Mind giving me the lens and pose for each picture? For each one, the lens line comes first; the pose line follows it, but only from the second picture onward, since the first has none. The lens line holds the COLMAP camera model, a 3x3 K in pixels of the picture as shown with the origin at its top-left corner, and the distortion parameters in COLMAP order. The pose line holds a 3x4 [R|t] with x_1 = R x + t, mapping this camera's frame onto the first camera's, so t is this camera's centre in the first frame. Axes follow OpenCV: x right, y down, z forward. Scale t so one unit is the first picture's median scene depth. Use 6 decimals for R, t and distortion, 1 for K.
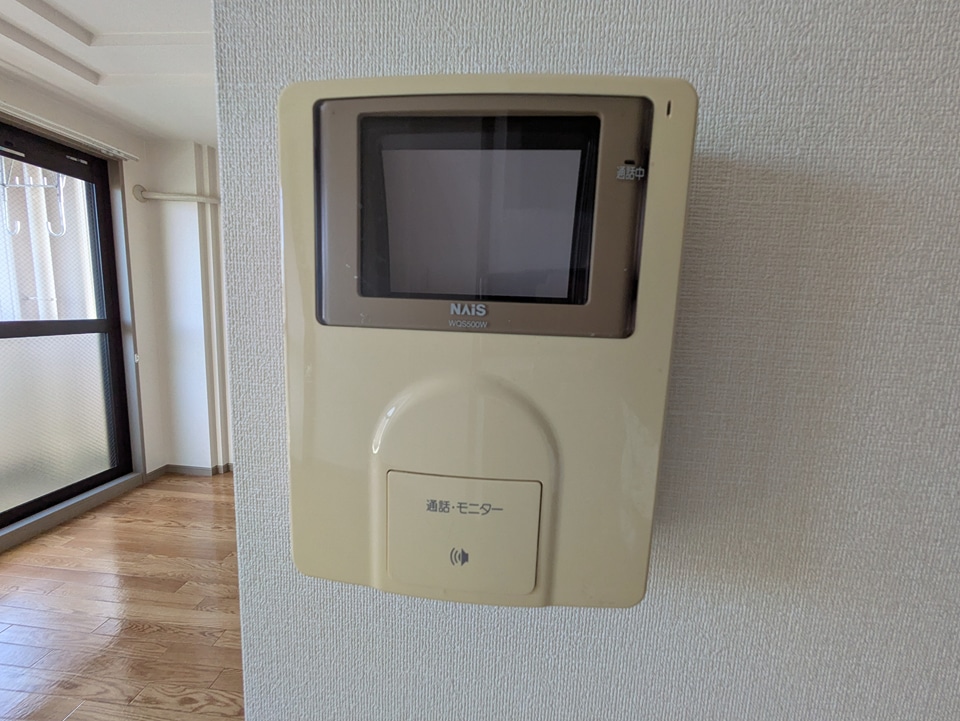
lens RADIAL K [[378.5, 0, 475.3], [0, 378.5, 361.9], [0, 0, 1]] dist [-0.001066, -0.000347]
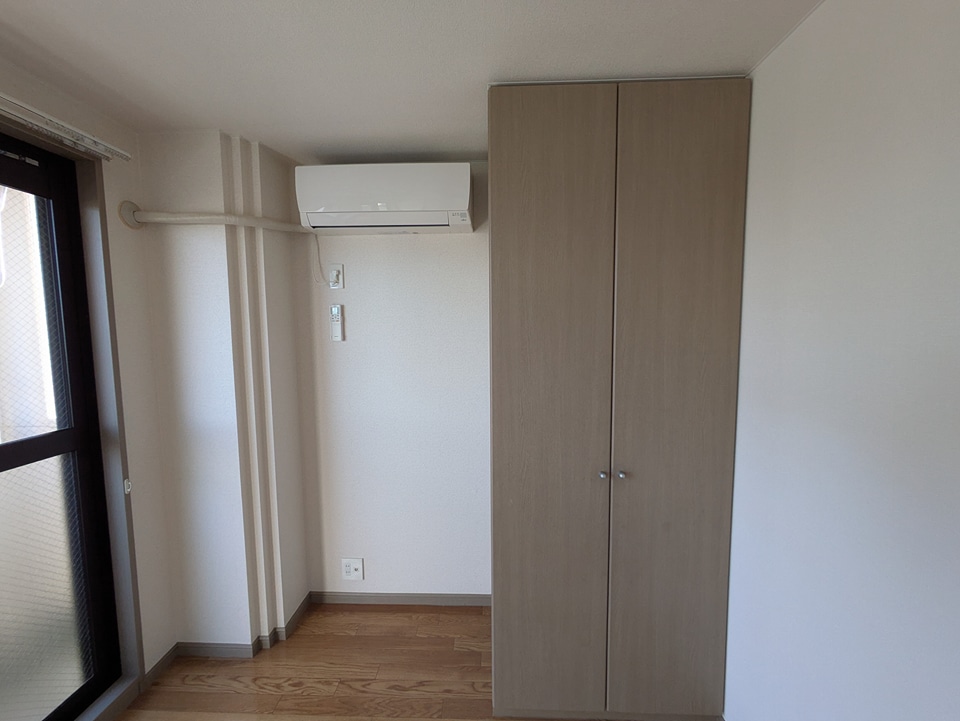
lens RADIAL K [[378.5, 0, 481.1], [0, 378.5, 356.8], [0, 0, 1]] dist [-0.001066, -0.000347]
pose [[0.998220, -0.045109, 0.039006, -0.351406], [0.046780, 0.997978, -0.043034, -0.159697], [-0.036986, 0.044782, 0.998312, 0.372880]]
